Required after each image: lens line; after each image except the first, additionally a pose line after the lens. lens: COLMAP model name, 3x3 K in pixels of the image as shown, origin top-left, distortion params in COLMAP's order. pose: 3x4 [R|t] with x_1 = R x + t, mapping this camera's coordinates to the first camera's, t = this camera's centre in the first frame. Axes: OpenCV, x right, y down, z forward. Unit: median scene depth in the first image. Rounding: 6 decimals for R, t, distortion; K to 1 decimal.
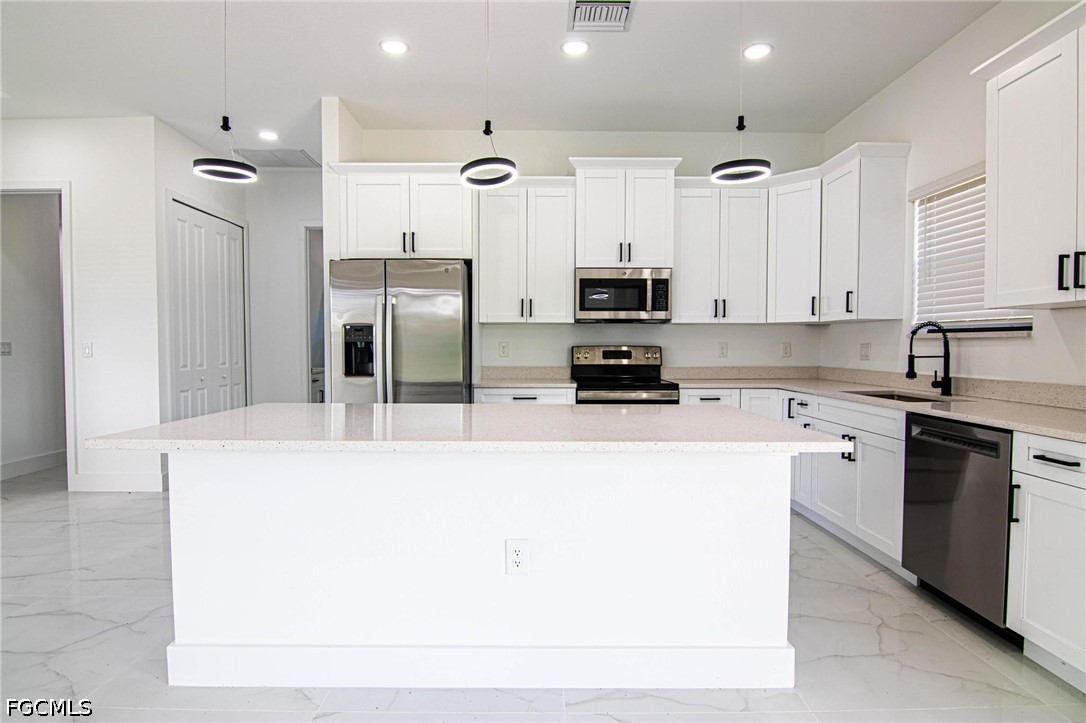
lens RADIAL K [[565.9, 0, 546.9], [0, 565.9, 366.6], [0, 0, 1]] dist [-0.000995, -0.001928]
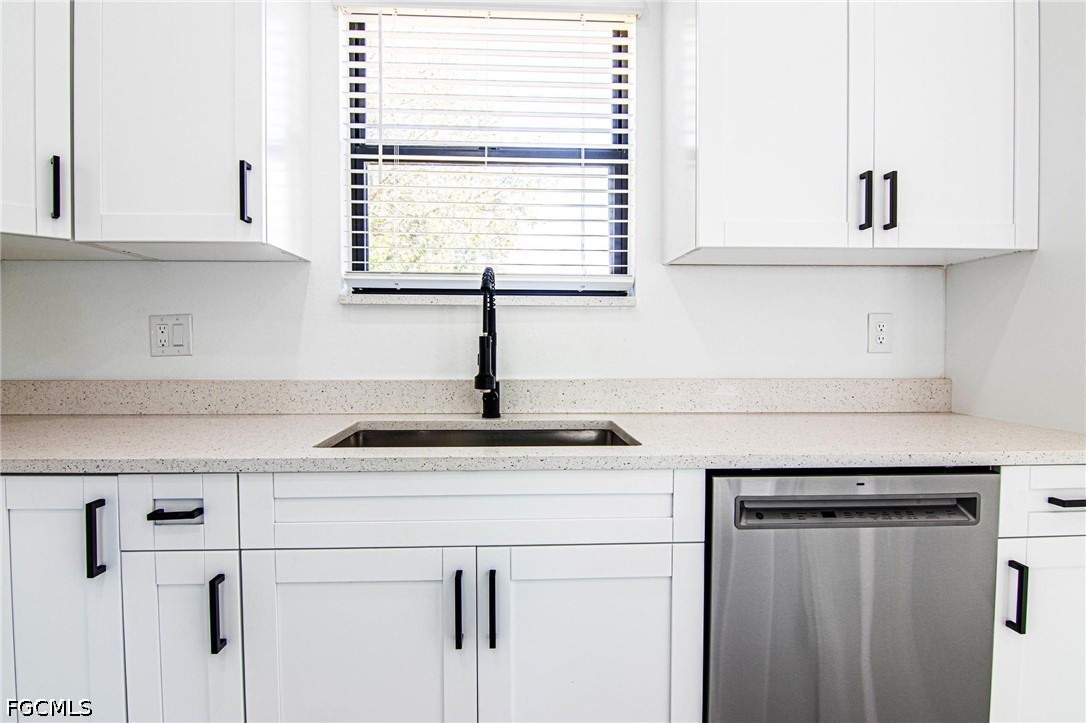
lens RADIAL K [[565.9, 0, 542.0], [0, 565.9, 358.6], [0, 0, 1]] dist [-0.000995, -0.001928]
pose [[-0.022203, -0.028620, 0.999344, 0.155955], [0.036994, 0.998882, 0.029429, -0.012004], [-0.999069, 0.037623, -0.021120, 0.765619]]
